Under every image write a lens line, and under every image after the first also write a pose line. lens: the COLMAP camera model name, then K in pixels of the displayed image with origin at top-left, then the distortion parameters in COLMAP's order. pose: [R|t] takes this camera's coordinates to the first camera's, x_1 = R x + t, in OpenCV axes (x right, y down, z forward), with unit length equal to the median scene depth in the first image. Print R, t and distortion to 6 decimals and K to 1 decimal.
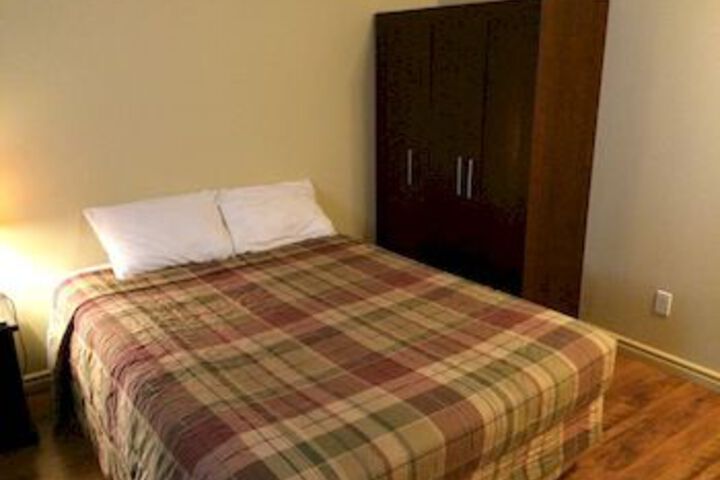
lens RADIAL K [[625.8, 0, 360.0], [0, 625.8, 240.0], [0, 0, 1]] dist [0.010256, 0.006855]
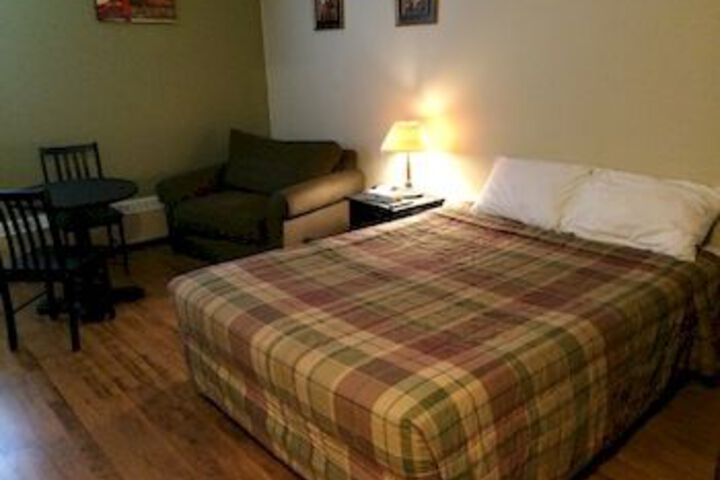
lens RADIAL K [[625.8, 0, 360.0], [0, 625.8, 240.0], [0, 0, 1]] dist [0.010256, 0.006855]
pose [[0.036606, 0.299464, -0.953405, 0.851263], [-0.243293, 0.928010, 0.282146, -0.191232], [0.969262, 0.221629, 0.106829, 0.662383]]
